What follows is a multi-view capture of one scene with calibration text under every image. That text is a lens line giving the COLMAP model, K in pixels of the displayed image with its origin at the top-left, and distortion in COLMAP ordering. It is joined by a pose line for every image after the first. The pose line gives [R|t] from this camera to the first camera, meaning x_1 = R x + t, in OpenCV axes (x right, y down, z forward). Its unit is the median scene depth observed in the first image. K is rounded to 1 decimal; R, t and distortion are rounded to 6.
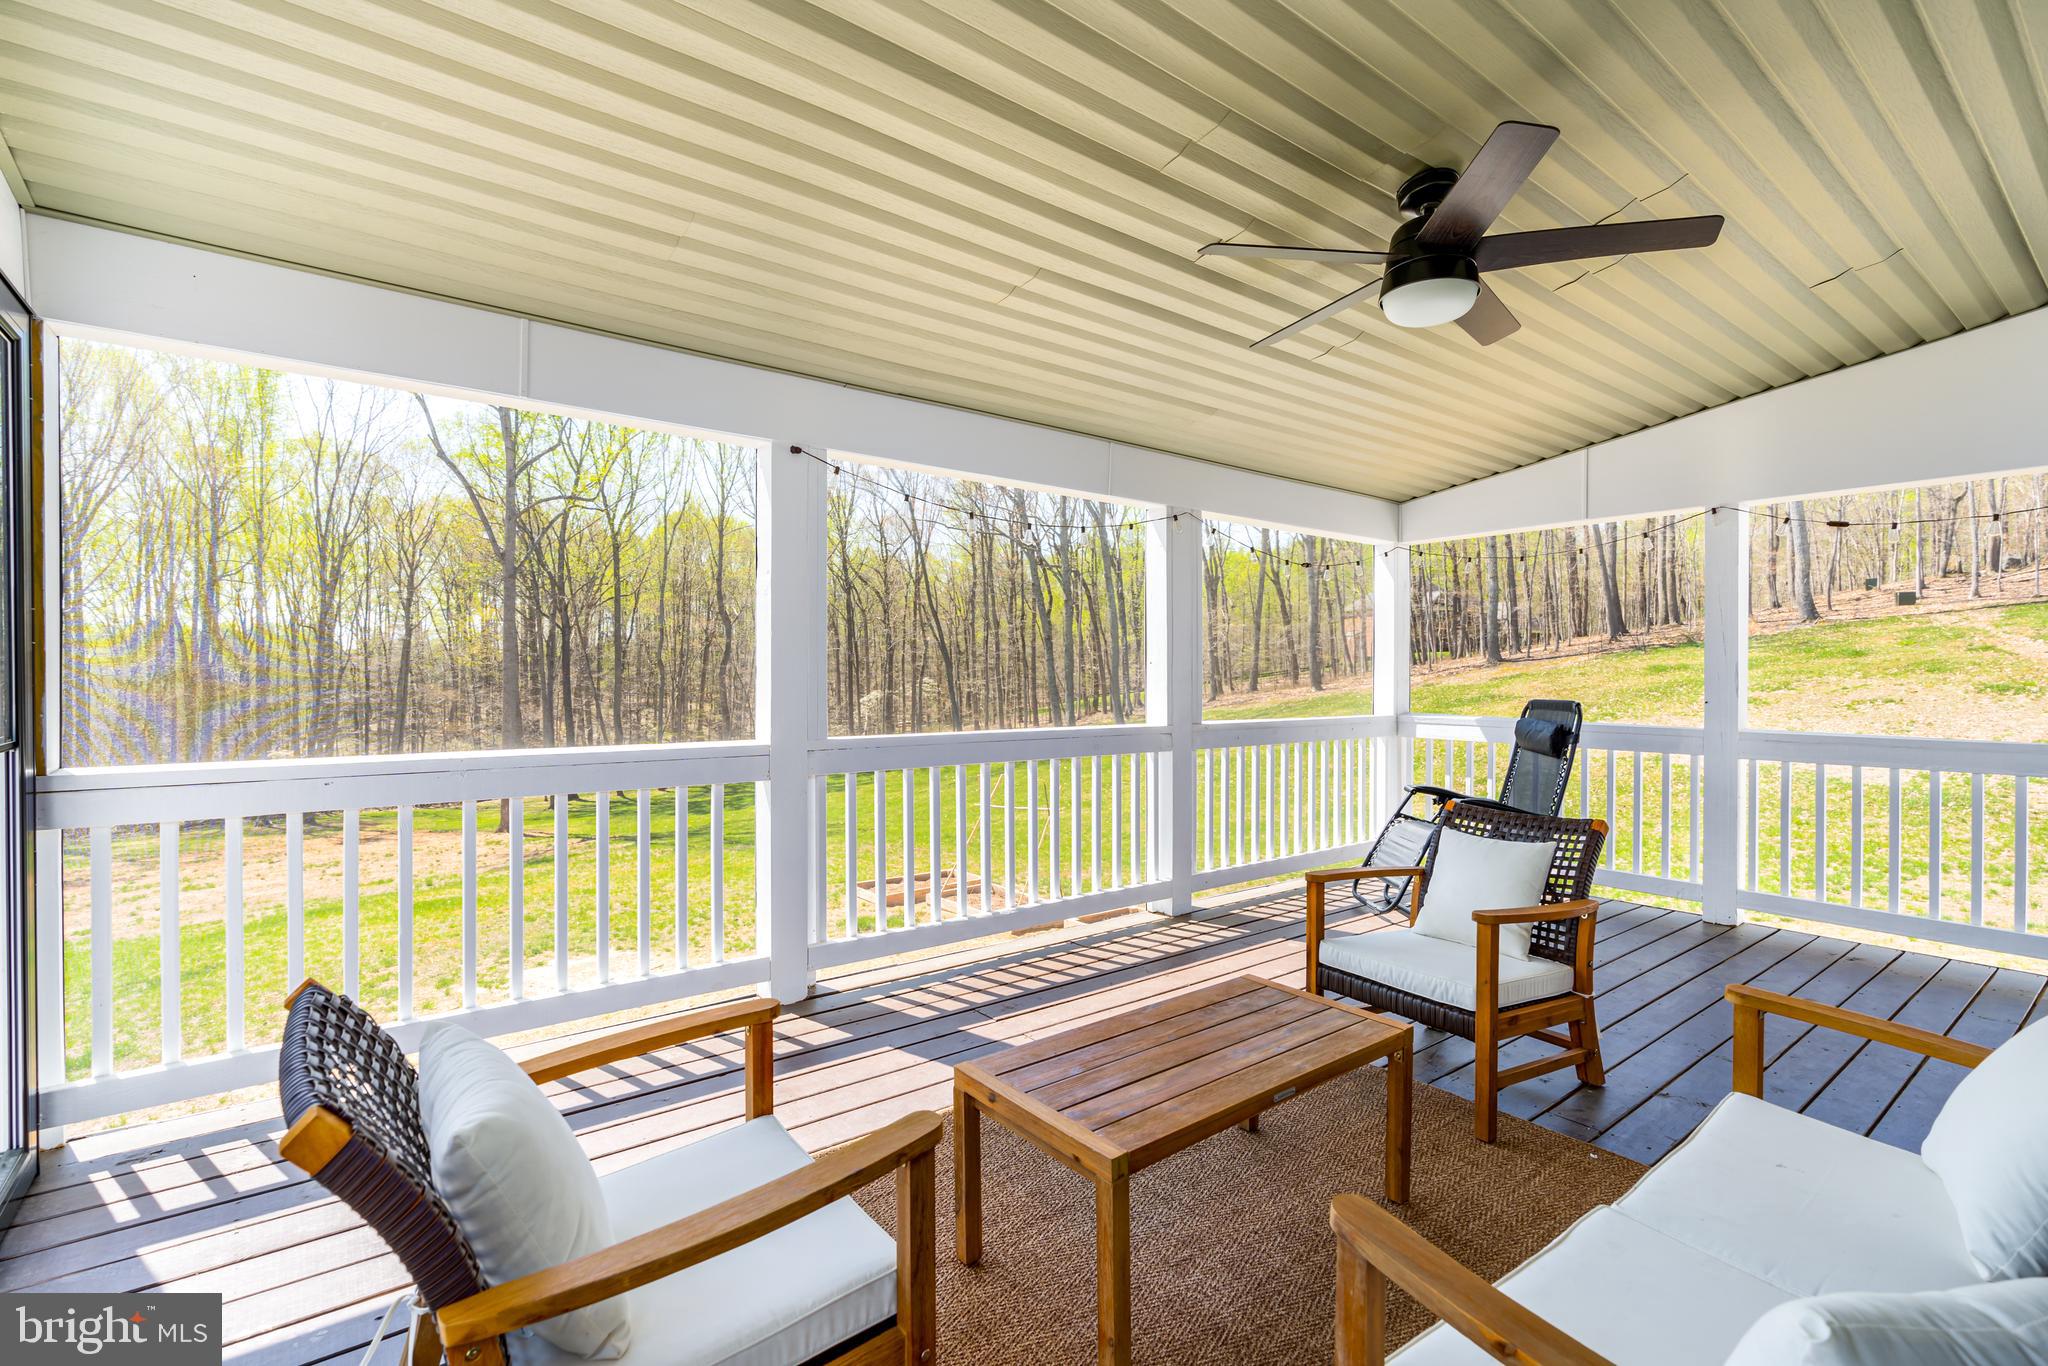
lens RADIAL K [[919.1, 0, 1024.0], [0, 919.1, 683.0], [0, 0, 1]] dist [-0.000245, 0.000056]
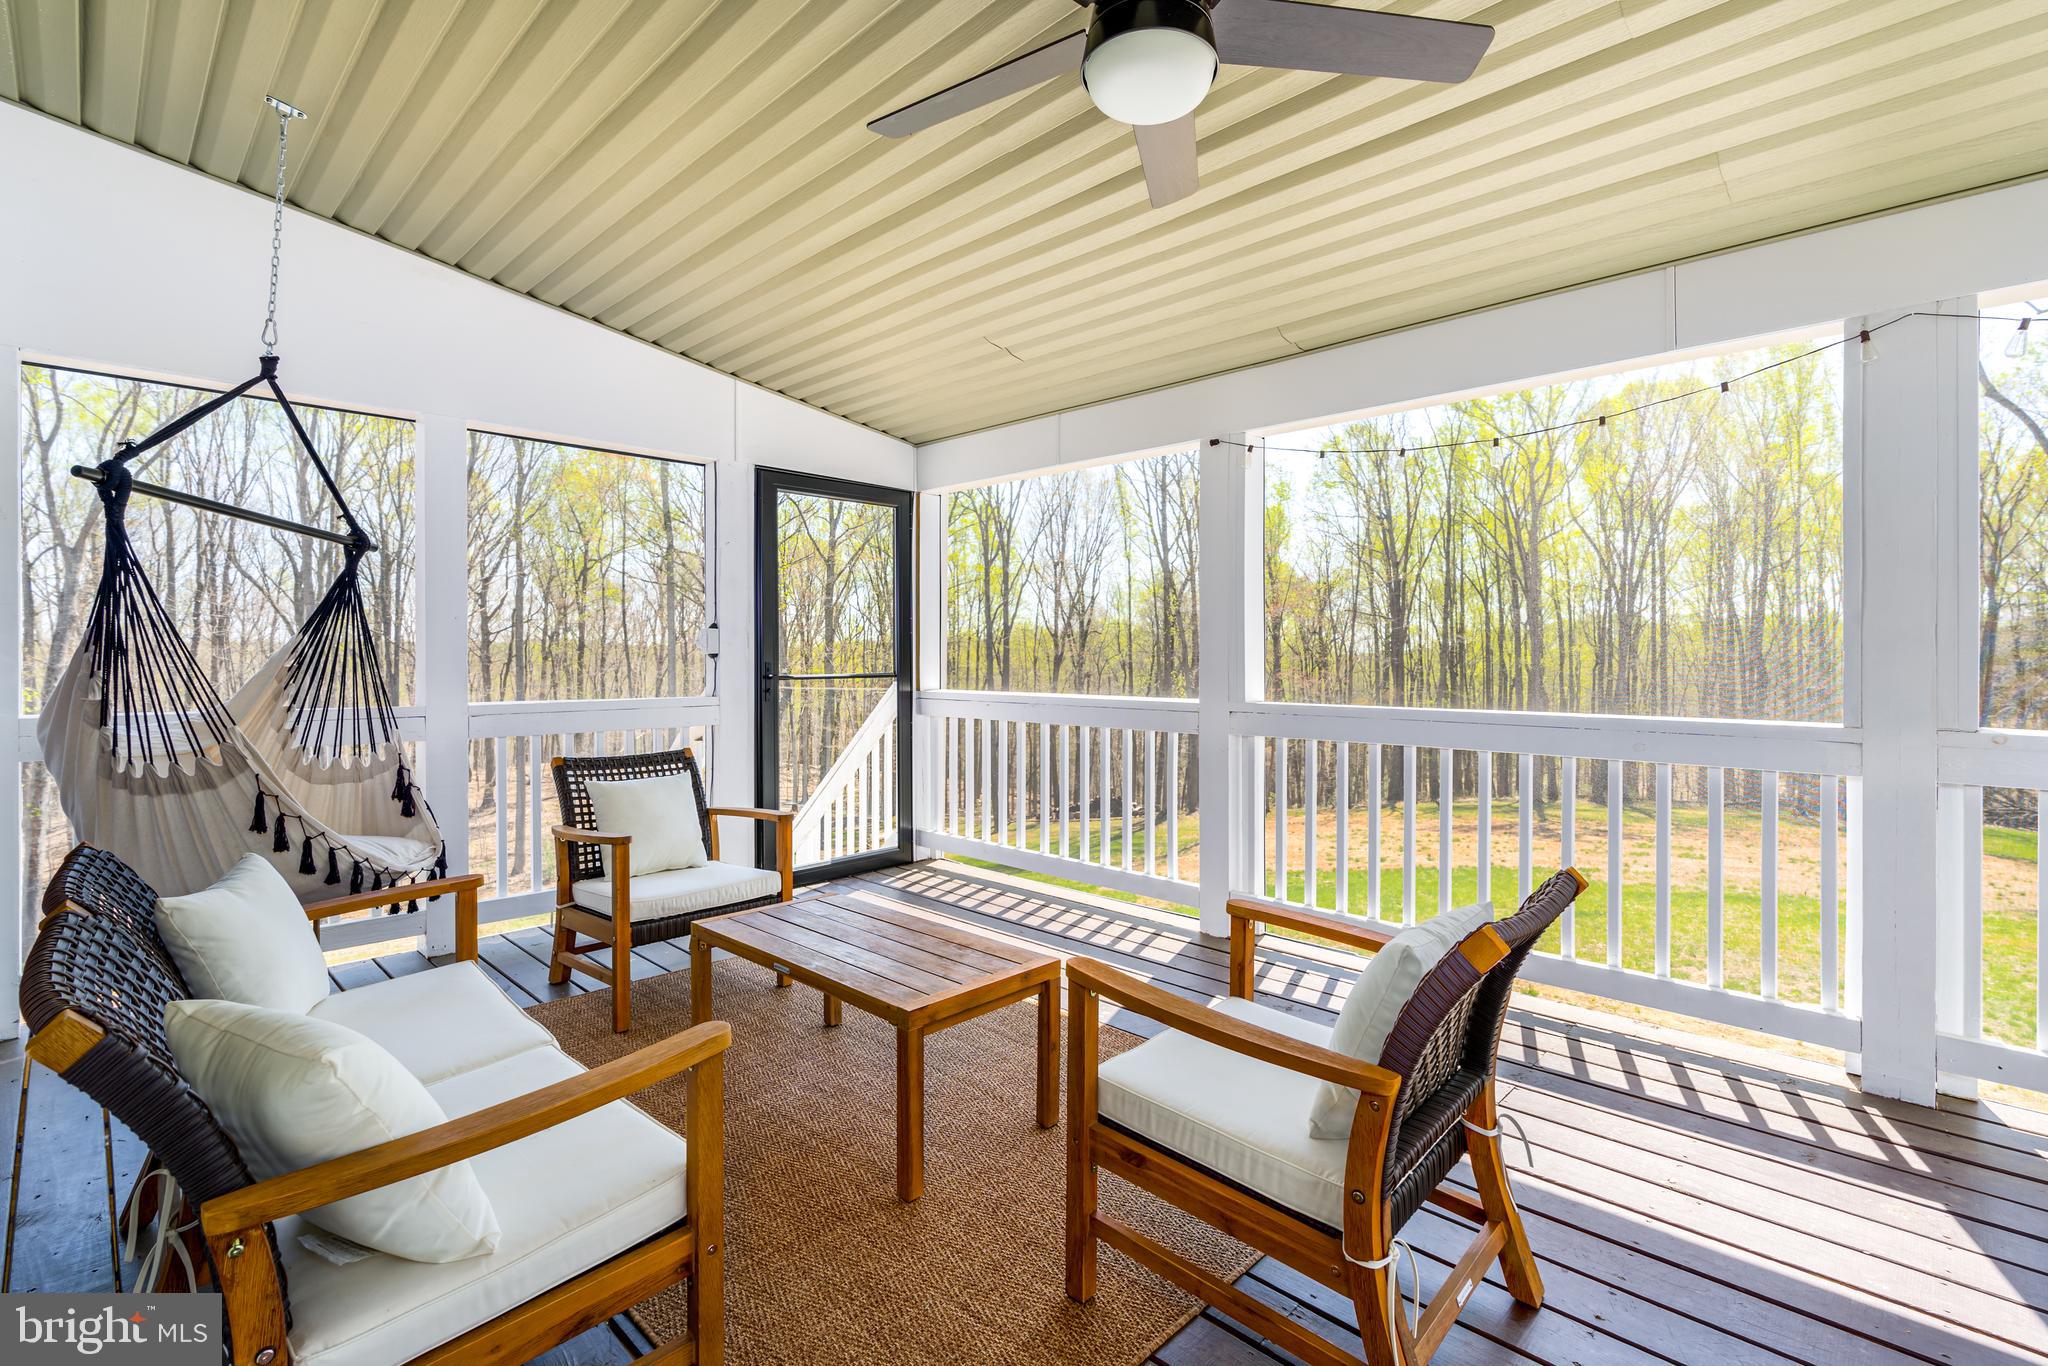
lens RADIAL K [[917.4, 0, 1024.0], [0, 917.4, 683.0], [0, 0, 1]] dist [-0.049867, 0.000002]
pose [[0.121617, 0.034283, -0.991985, 0.623056], [0.001297, 0.999397, 0.034698, -0.000627], [0.992576, -0.005506, 0.121500, 0.477011]]
